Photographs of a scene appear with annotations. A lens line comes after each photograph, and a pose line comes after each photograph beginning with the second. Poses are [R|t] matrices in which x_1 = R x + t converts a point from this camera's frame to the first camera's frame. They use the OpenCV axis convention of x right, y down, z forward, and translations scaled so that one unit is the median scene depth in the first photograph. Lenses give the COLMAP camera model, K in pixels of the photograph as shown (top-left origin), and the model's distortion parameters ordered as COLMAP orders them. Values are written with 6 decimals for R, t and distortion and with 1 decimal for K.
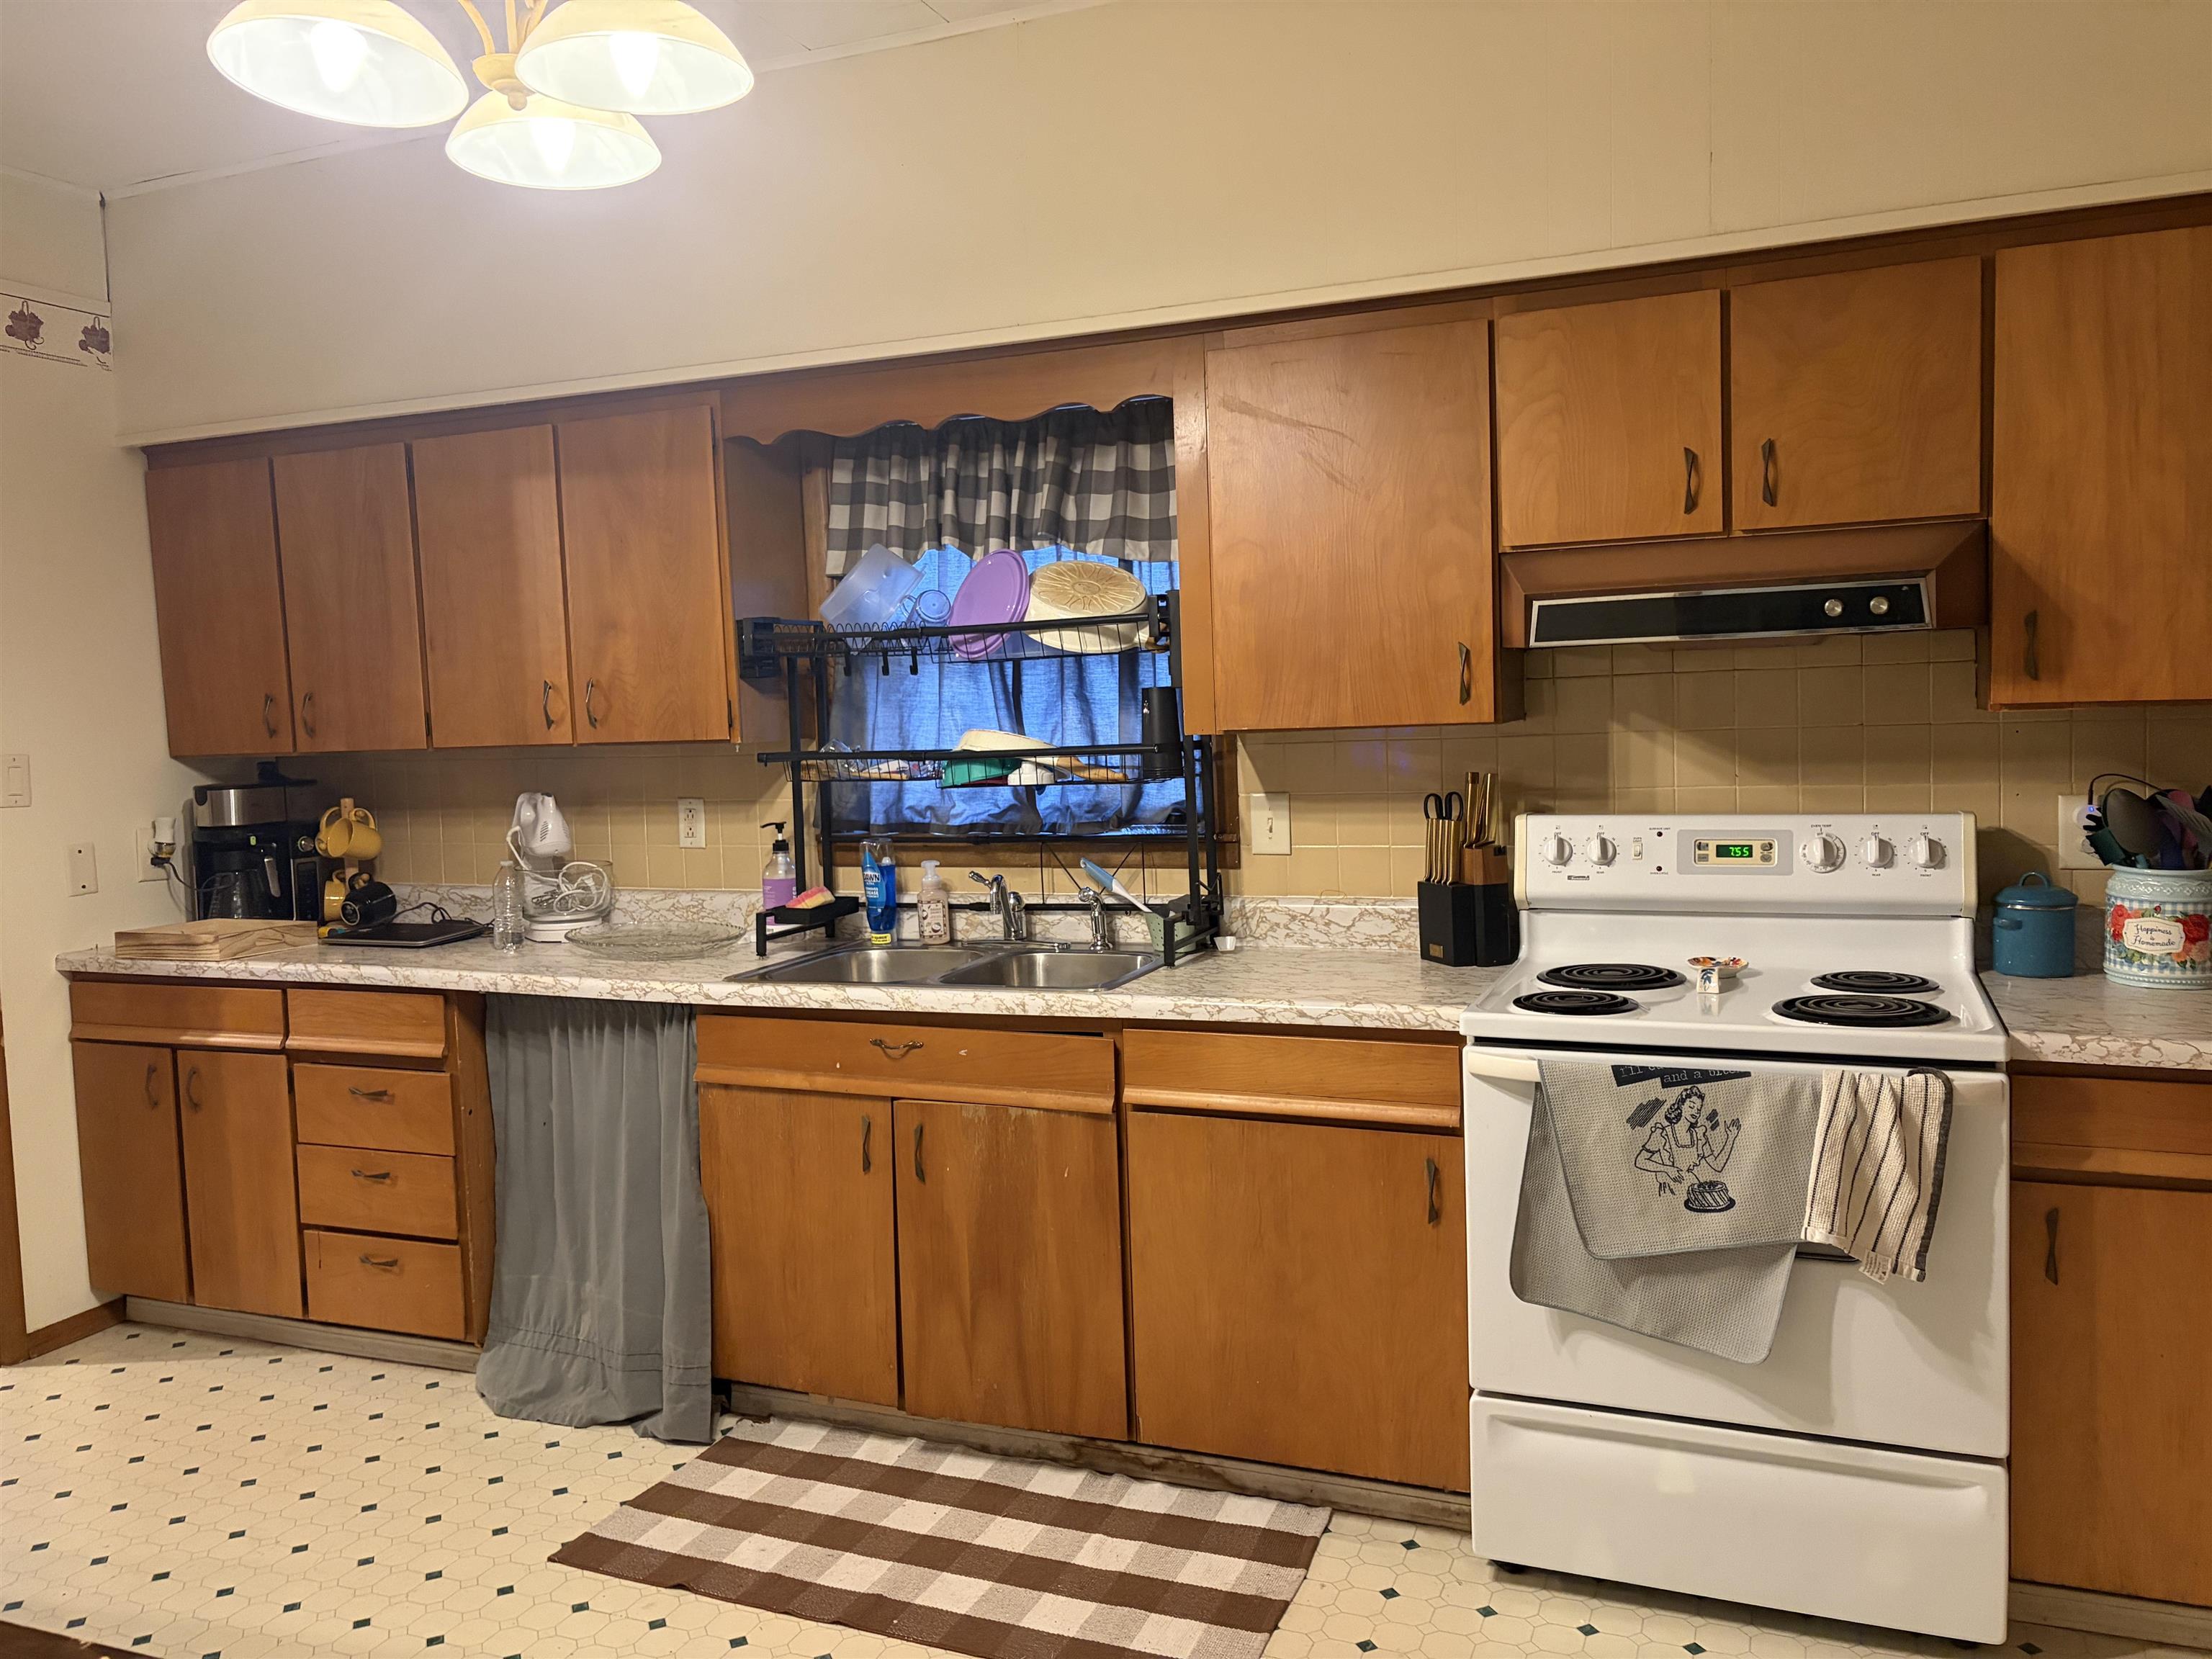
lens RADIAL K [[1670.2, 0, 1120.5], [0, 1670.2, 812.7], [0, 0, 1]] dist [0.065095, -0.075997]
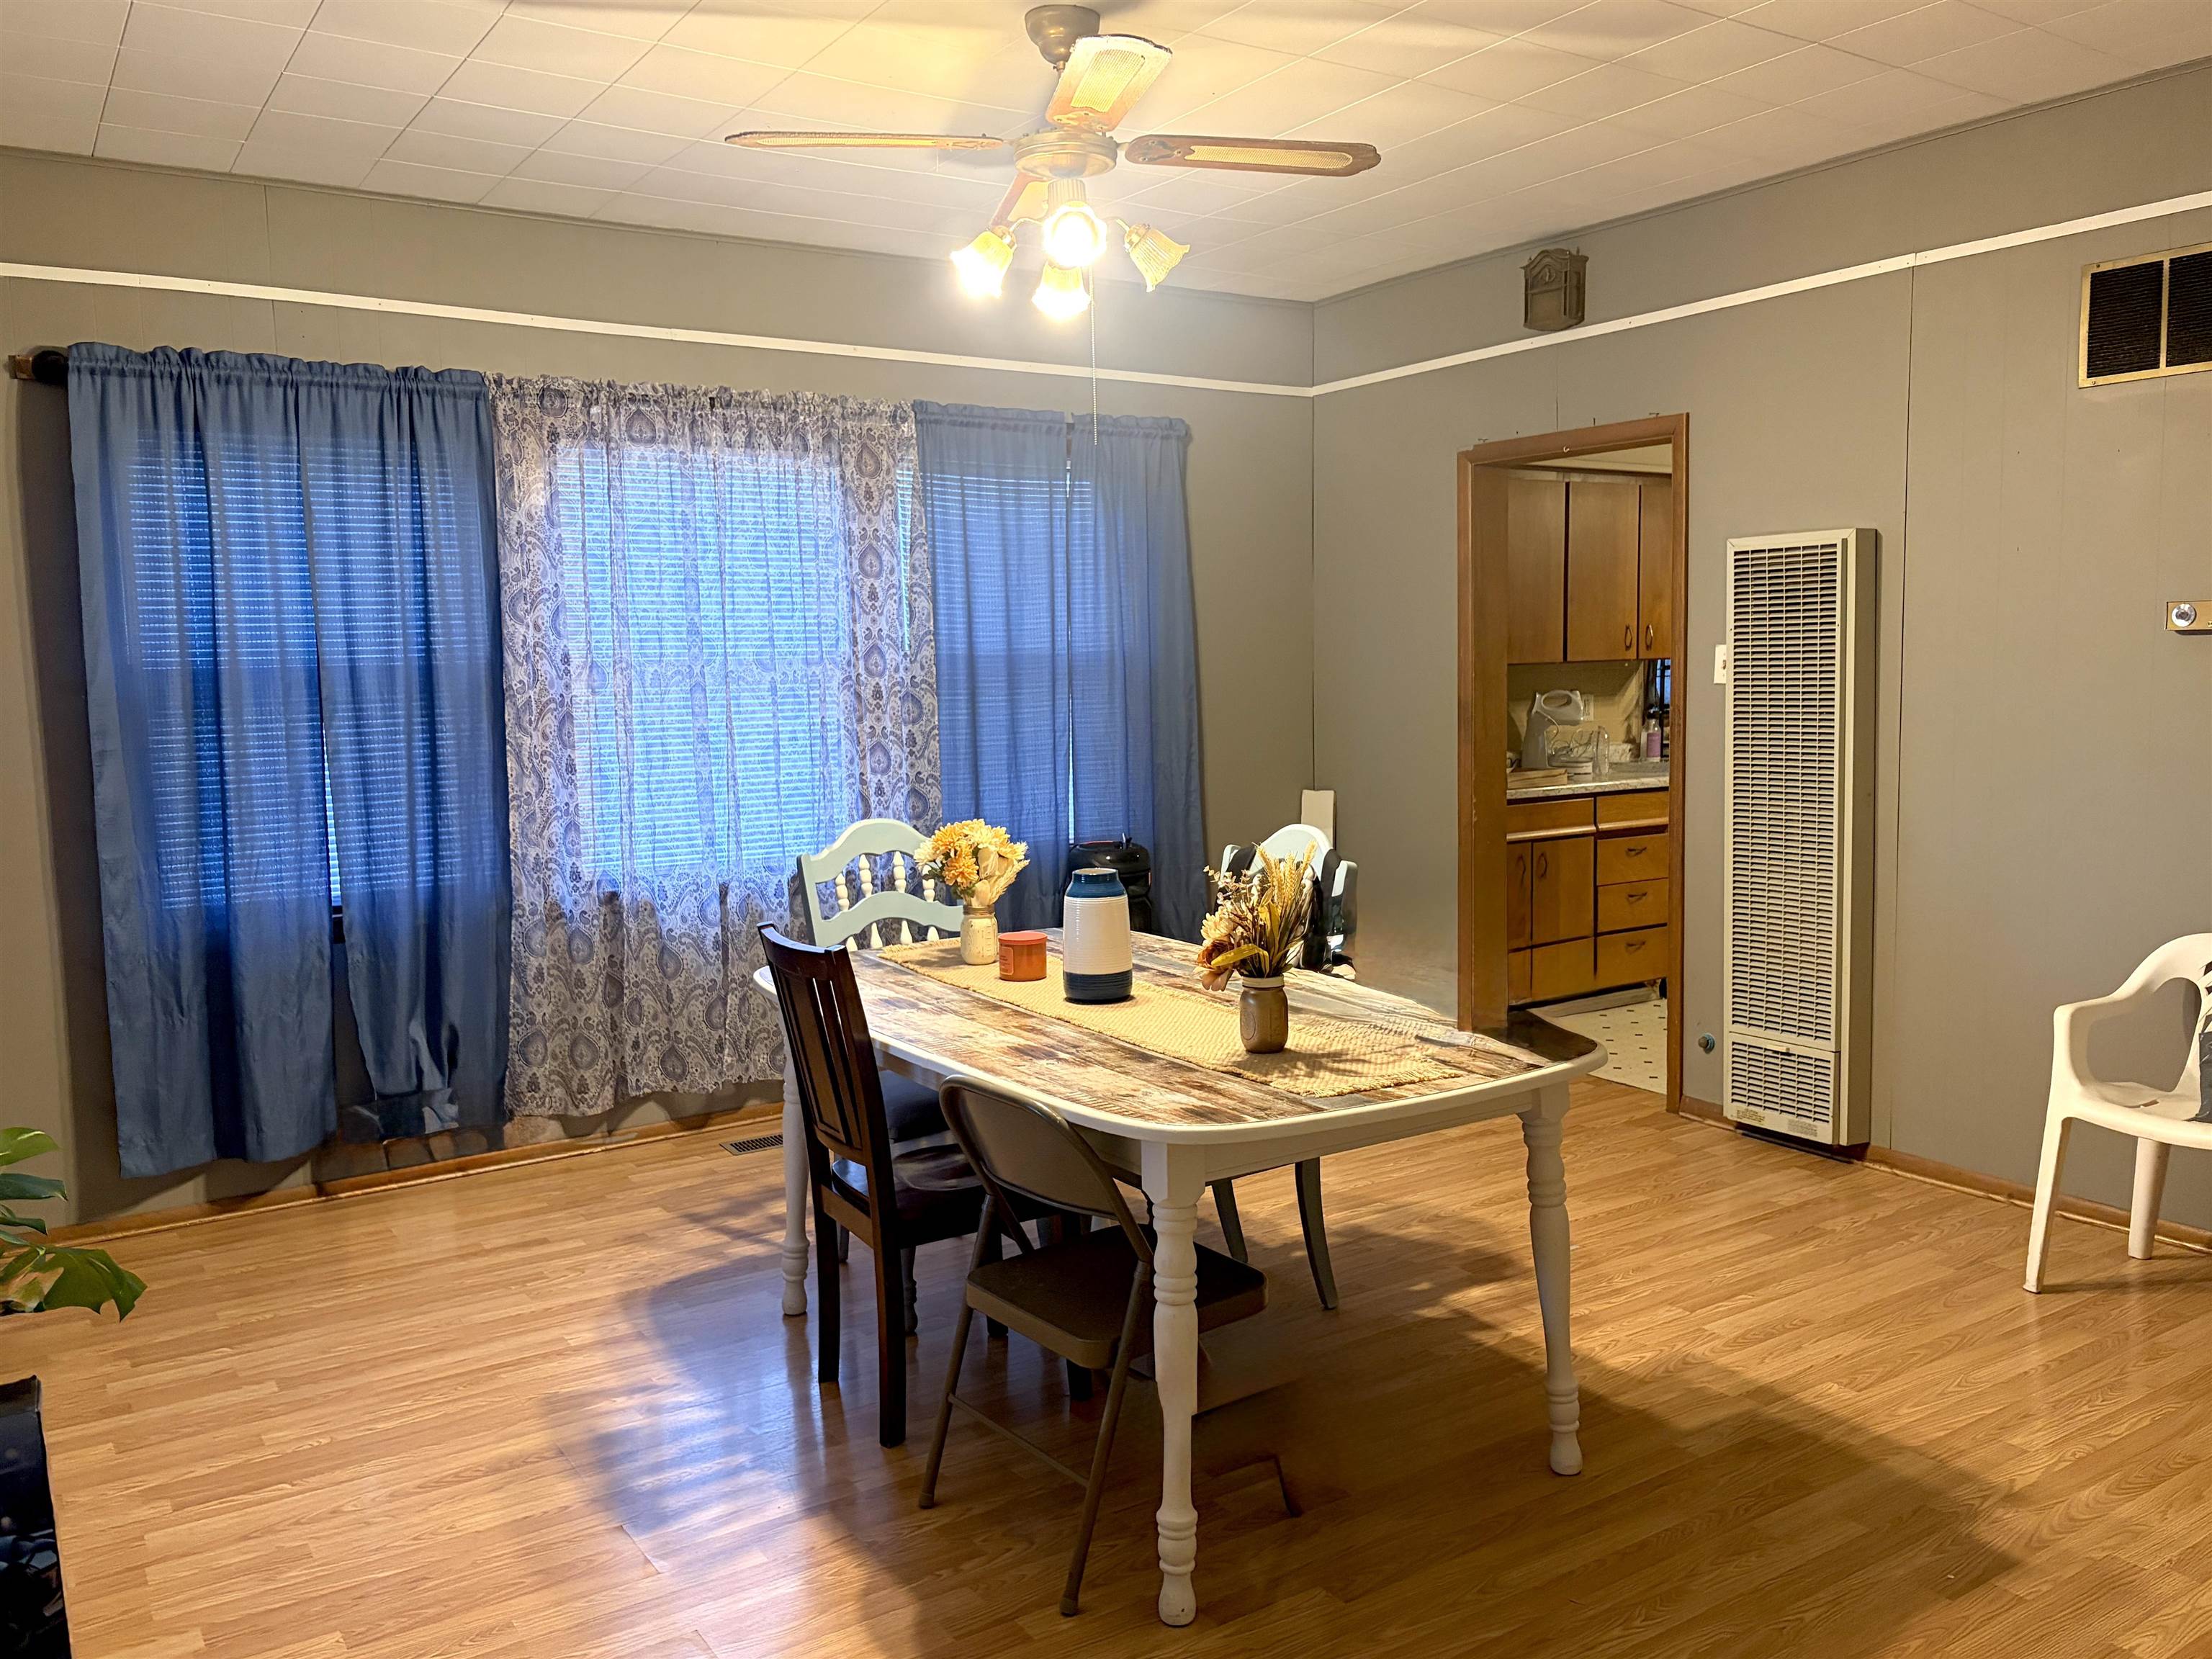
lens RADIAL K [[1670.2, 0, 1120.5], [0, 1670.2, 812.7], [0, 0, 1]] dist [0.065095, -0.075997]
pose [[0.575191, -0.053675, 0.816256, -2.279500], [0.060208, 0.997916, 0.023194, 0.053166], [-0.815800, 0.035805, 0.577225, 0.420928]]
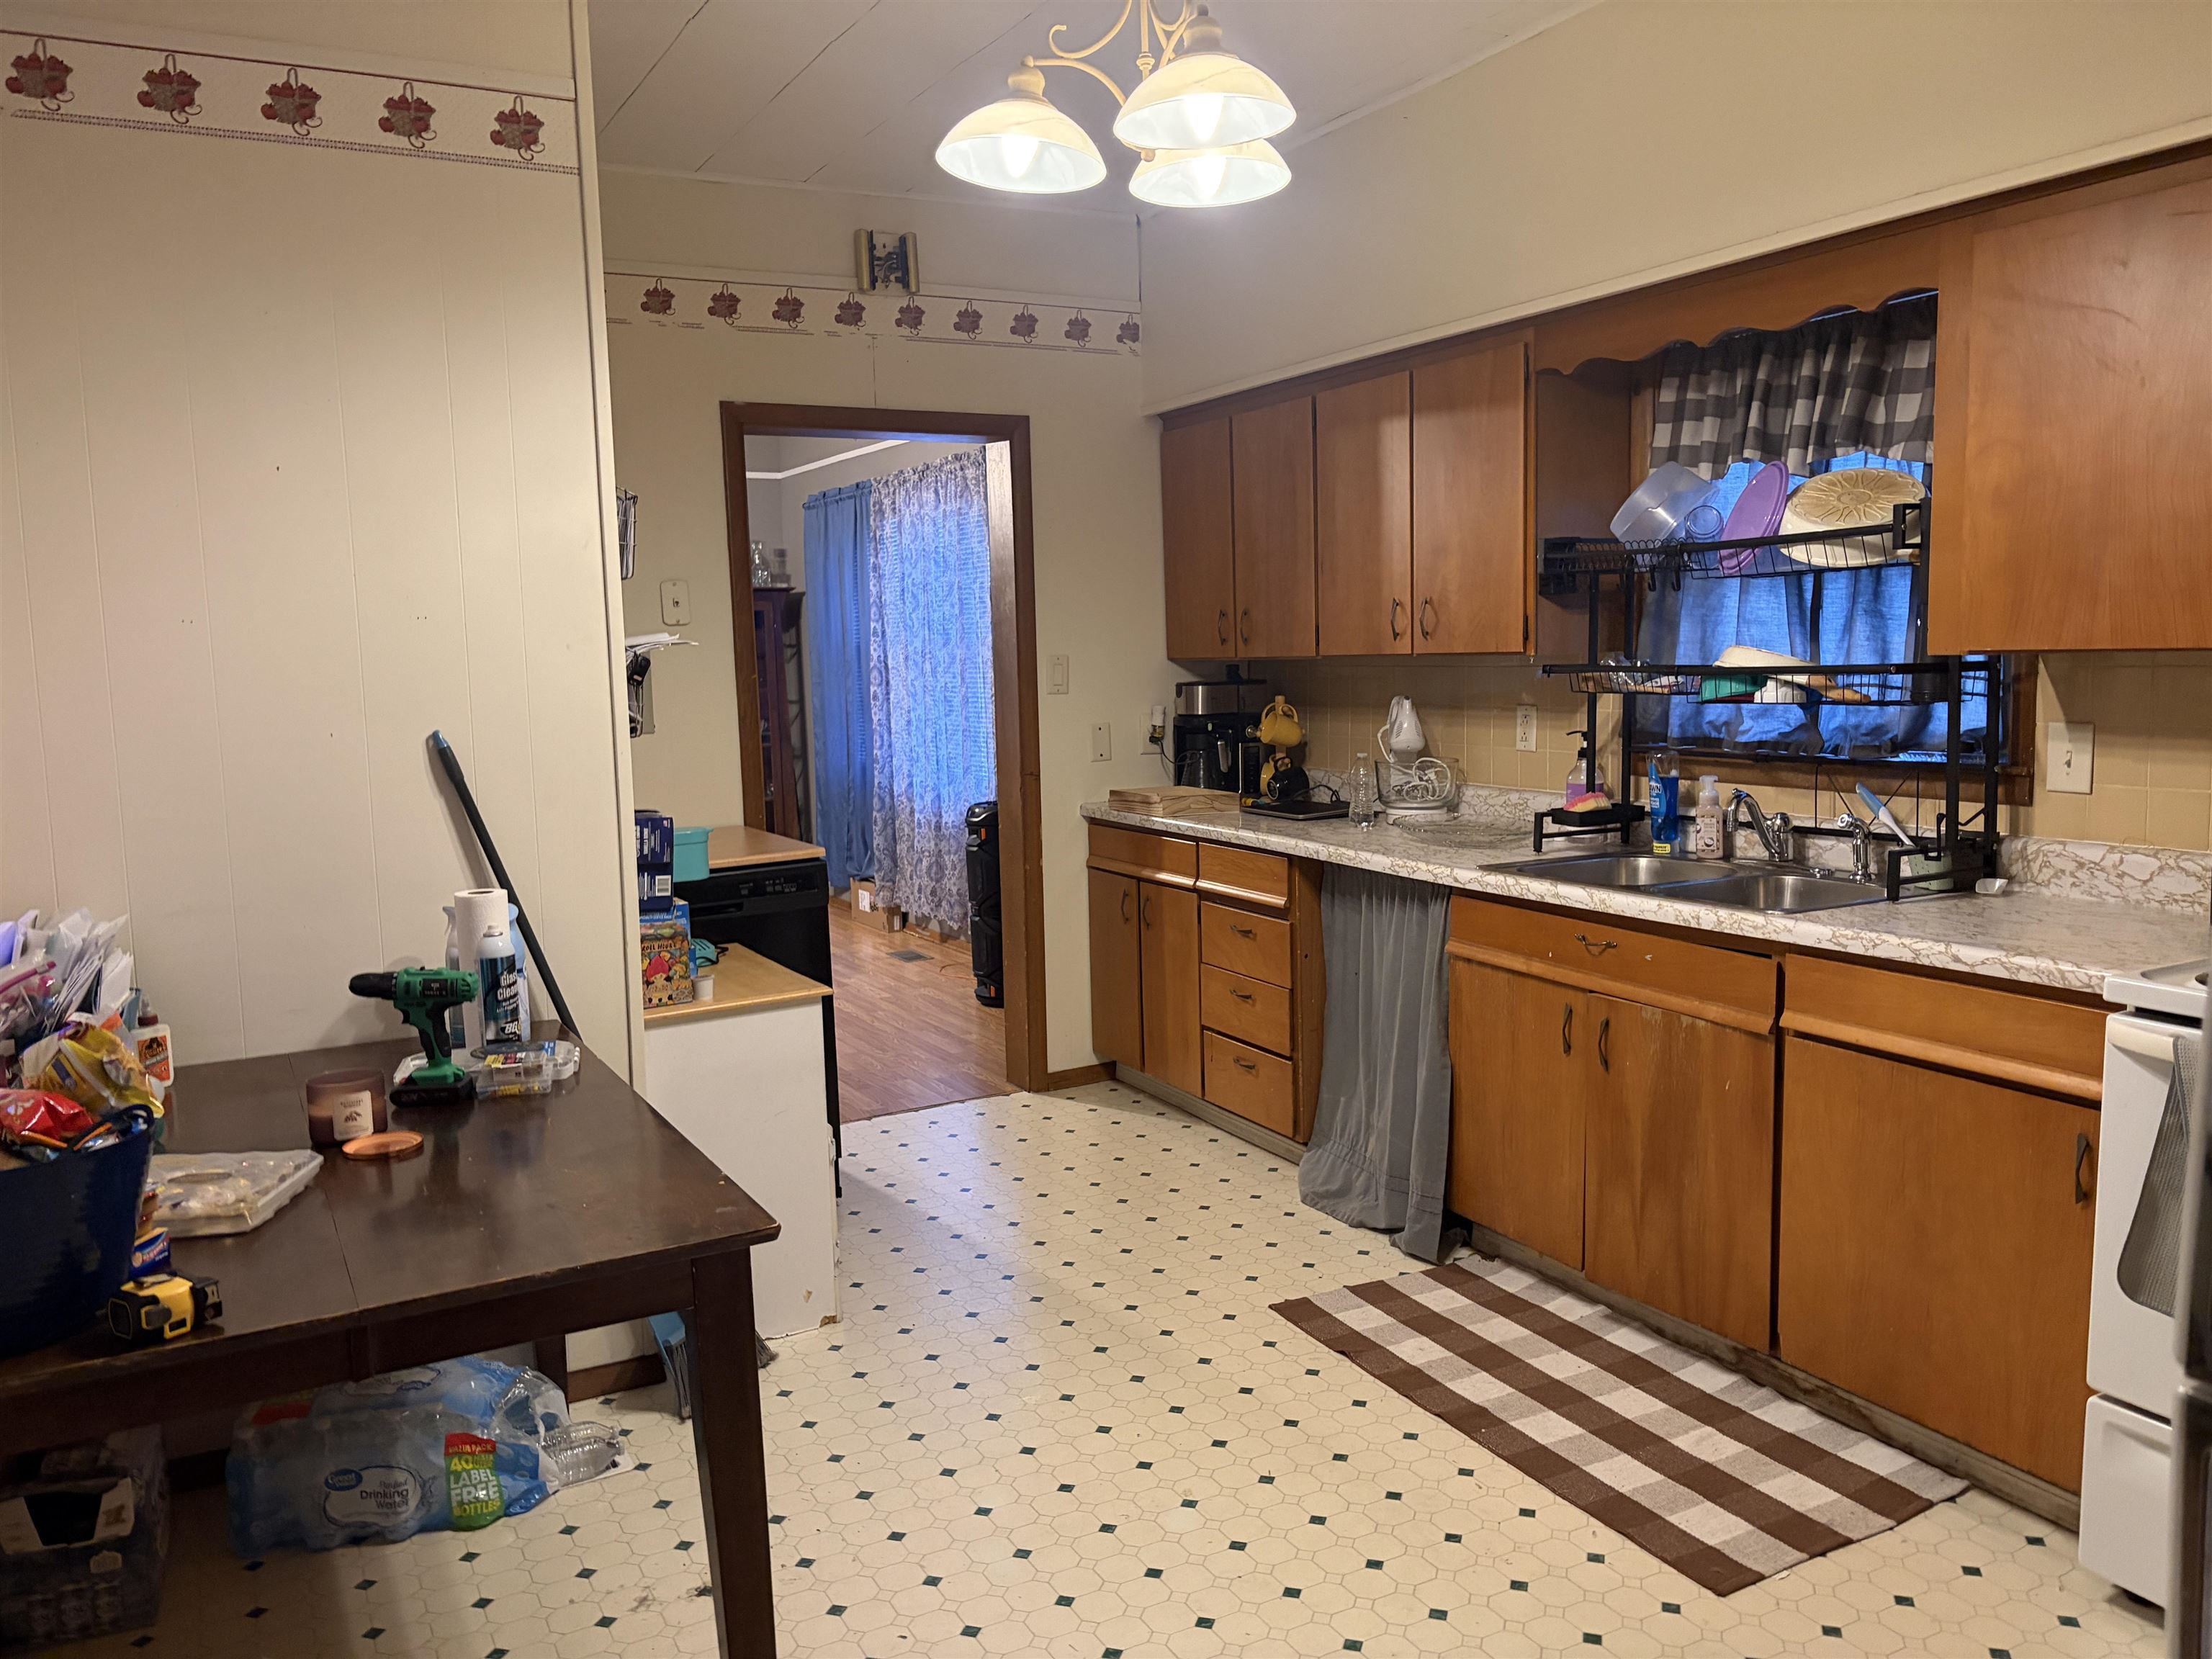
lens RADIAL K [[1666.5, 0, 1077.7], [0, 1666.5, 832.2], [0, 0, 1]] dist [0.041051, -0.071348]
pose [[0.756169, 0.087776, -0.648463, 0.264709], [-0.045083, 0.995596, 0.082194, -0.003261], [0.652822, -0.032918, 0.756796, -0.016899]]
